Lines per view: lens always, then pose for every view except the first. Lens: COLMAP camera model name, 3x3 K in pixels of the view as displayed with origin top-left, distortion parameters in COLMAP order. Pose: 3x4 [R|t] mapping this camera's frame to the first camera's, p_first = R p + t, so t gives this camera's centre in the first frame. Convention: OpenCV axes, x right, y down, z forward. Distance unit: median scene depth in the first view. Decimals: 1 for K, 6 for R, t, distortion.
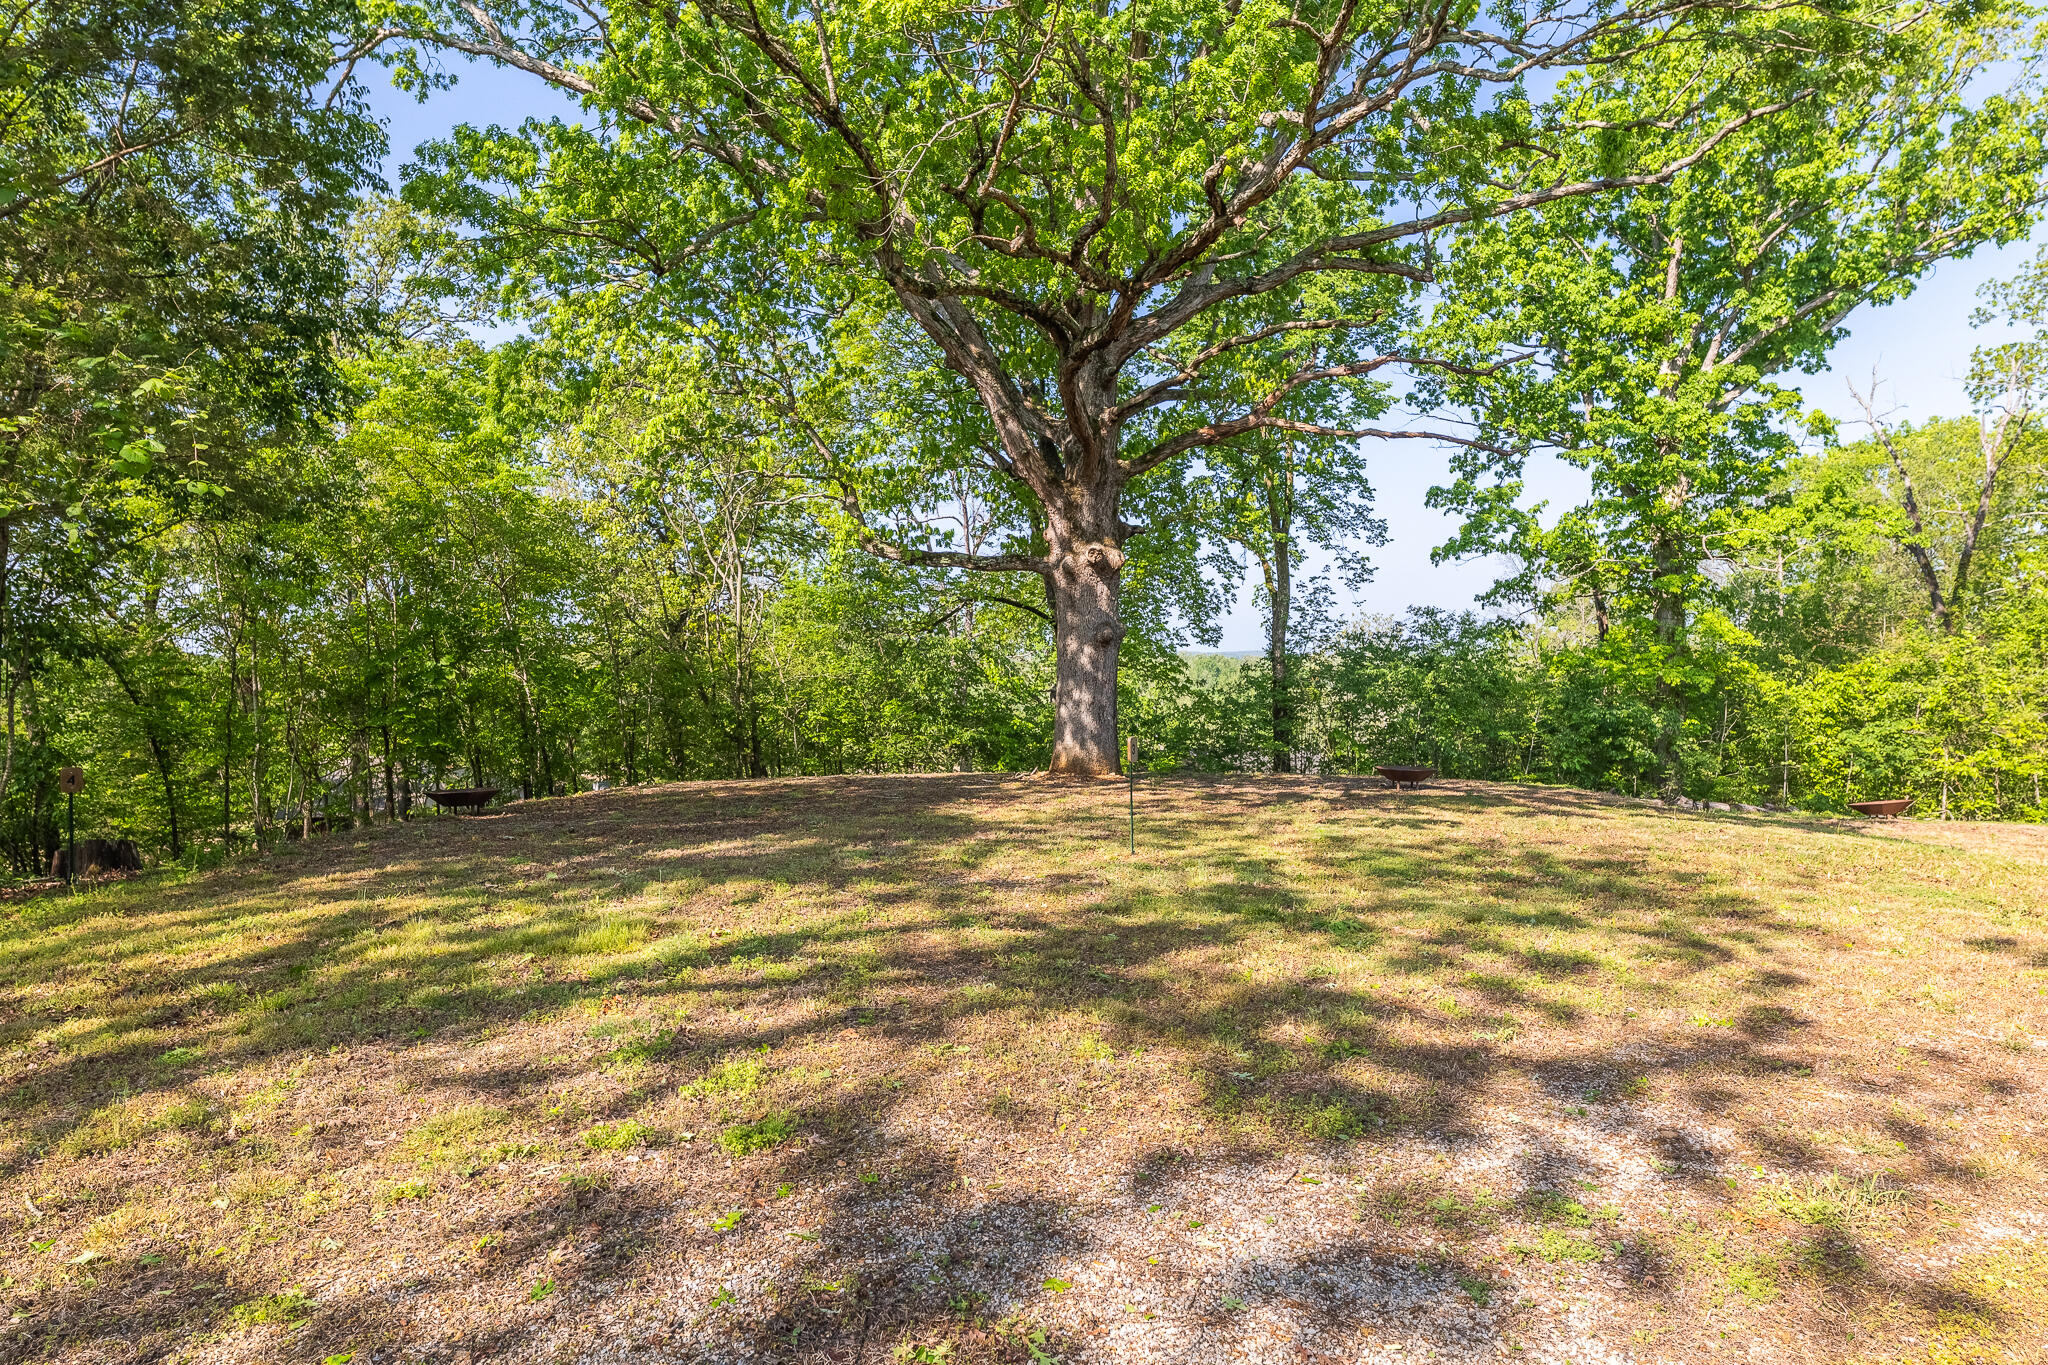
lens RADIAL K [[1233.0, 0, 1029.8], [0, 1233.0, 672.4], [0, 0, 1]] dist [-0.007356, -0.001500]
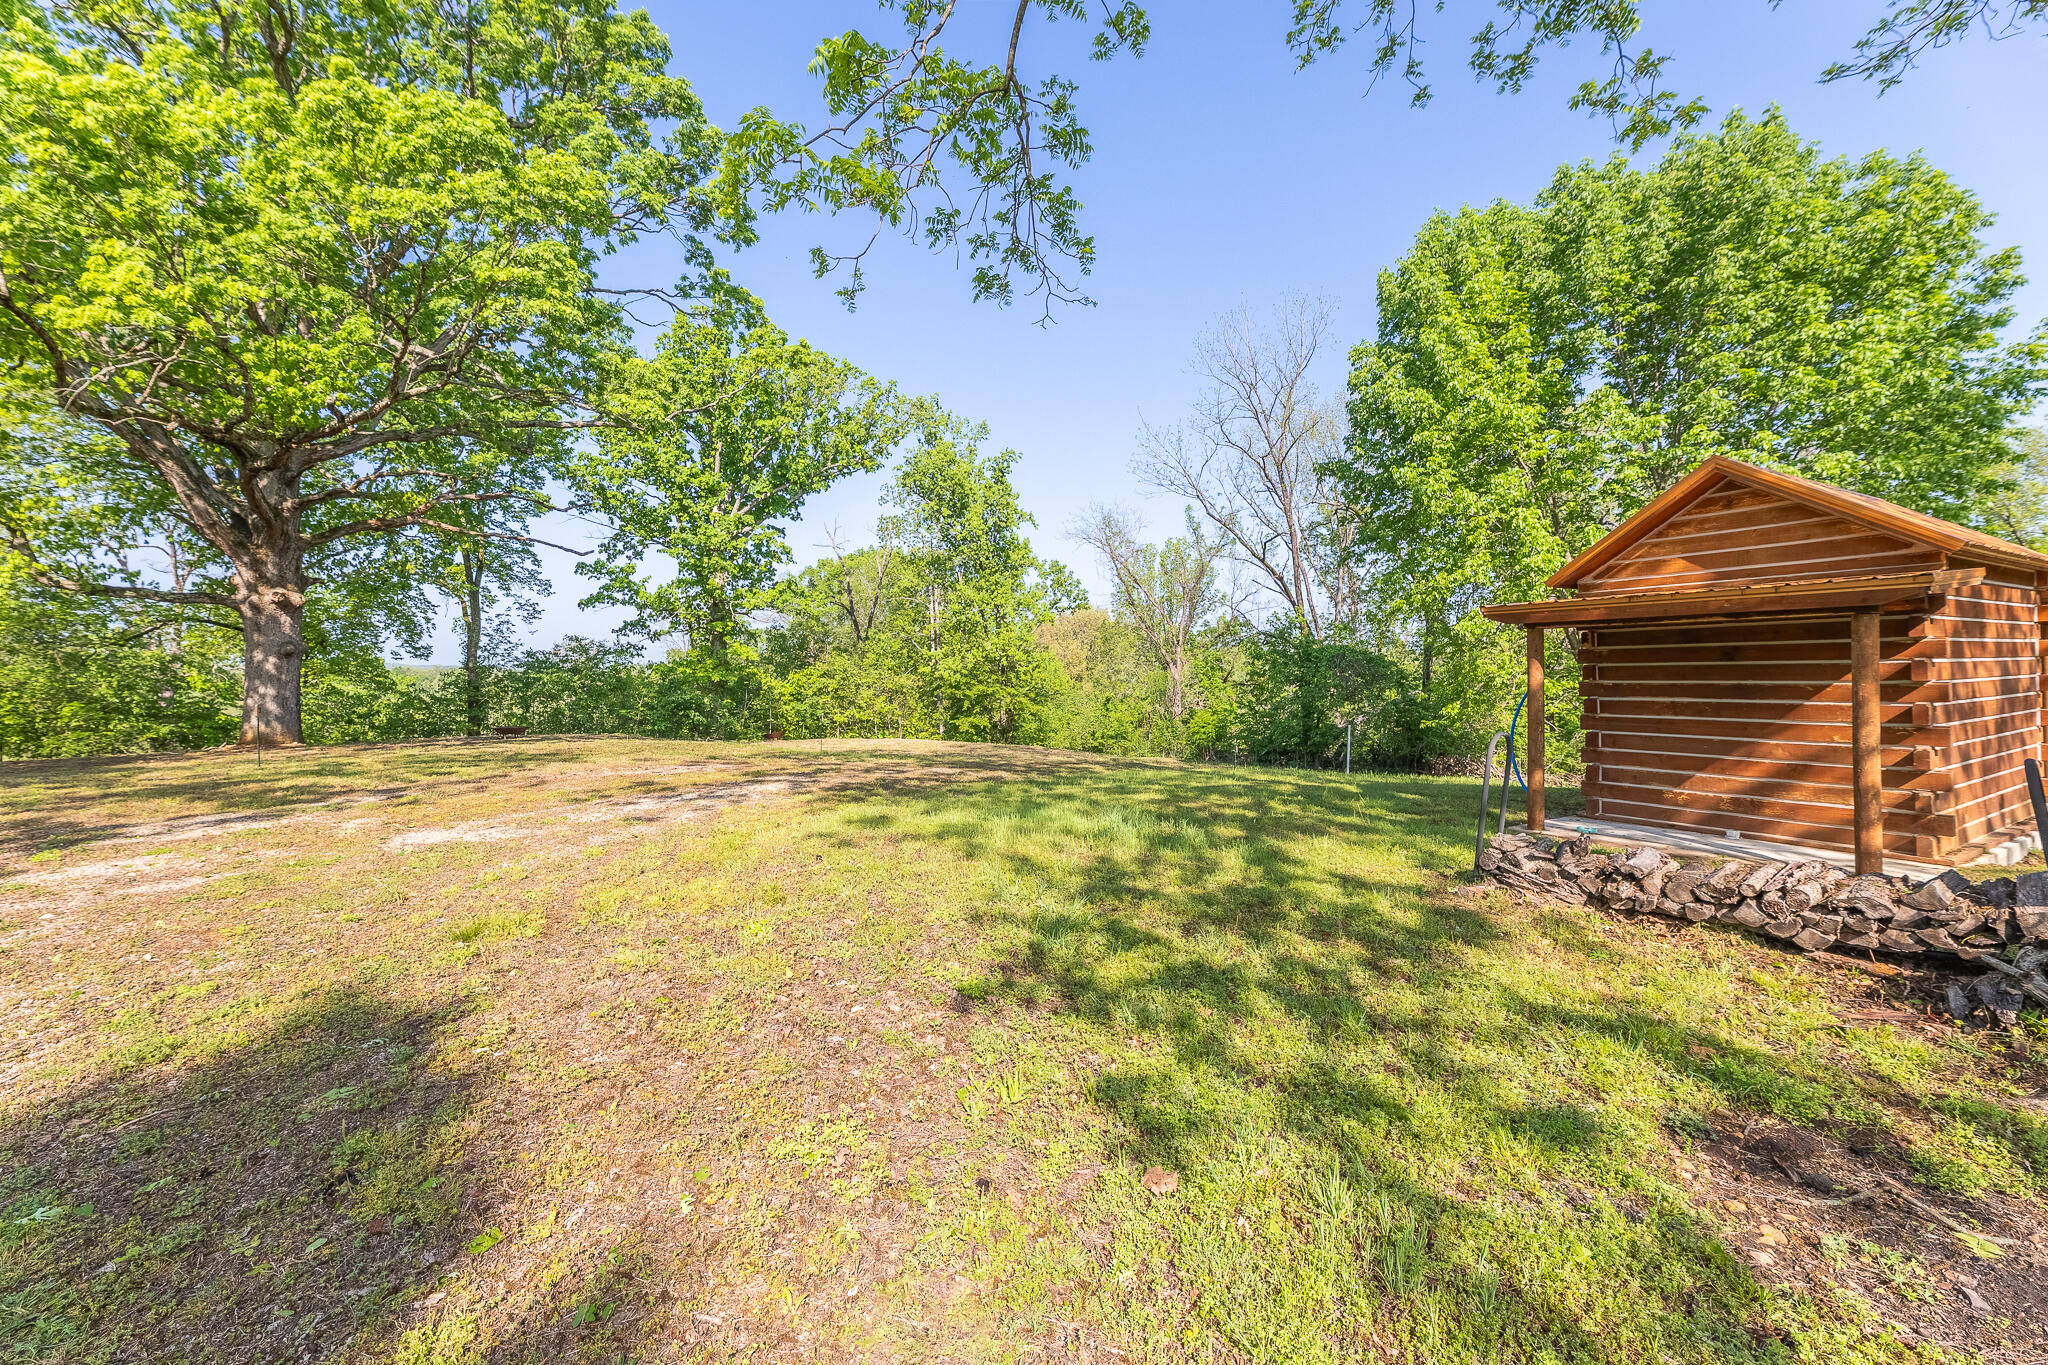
lens RADIAL K [[823.2, 0, 1026.6], [0, 823.2, 663.7], [0, 0, 1]] dist [0.004317, 0.000538]
pose [[0.737644, 0.001852, 0.675188, 0.028975], [0.011622, 0.999813, -0.015439, 0.008137], [-0.675090, 0.019236, 0.737484, -0.222056]]
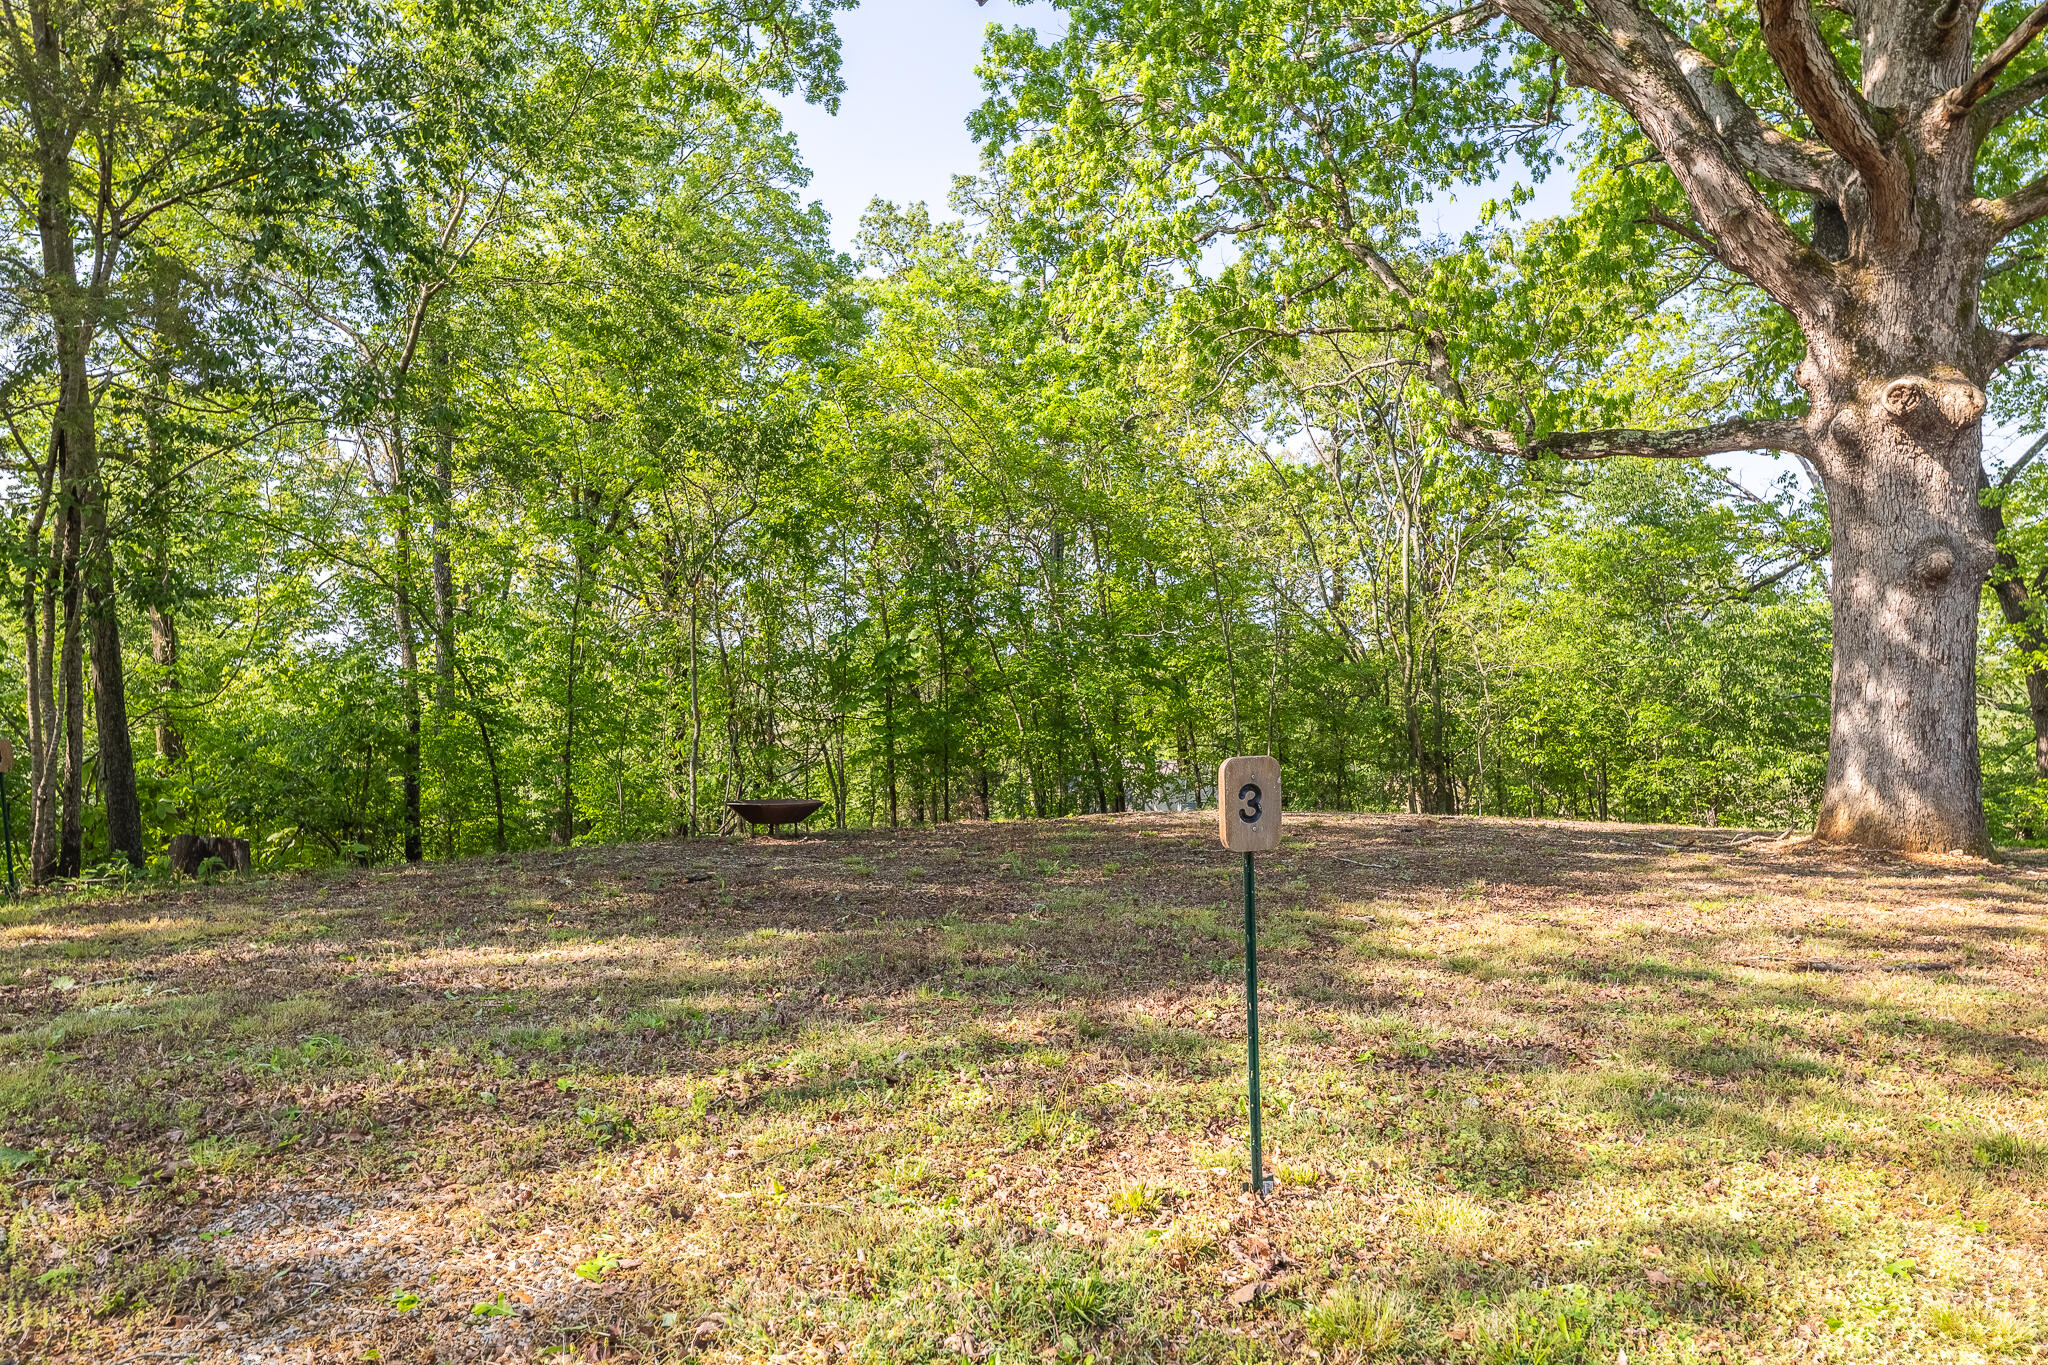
lens RADIAL K [[1346.7, 0, 1029.0], [0, 1346.7, 676.7], [0, 0, 1]] dist [-0.009183, -0.001614]
pose [[0.792226, -0.004520, -0.610211, 0.063621], [0.003648, 0.999990, -0.002671, 0.008378], [0.610217, -0.000110, 0.792234, 0.236451]]
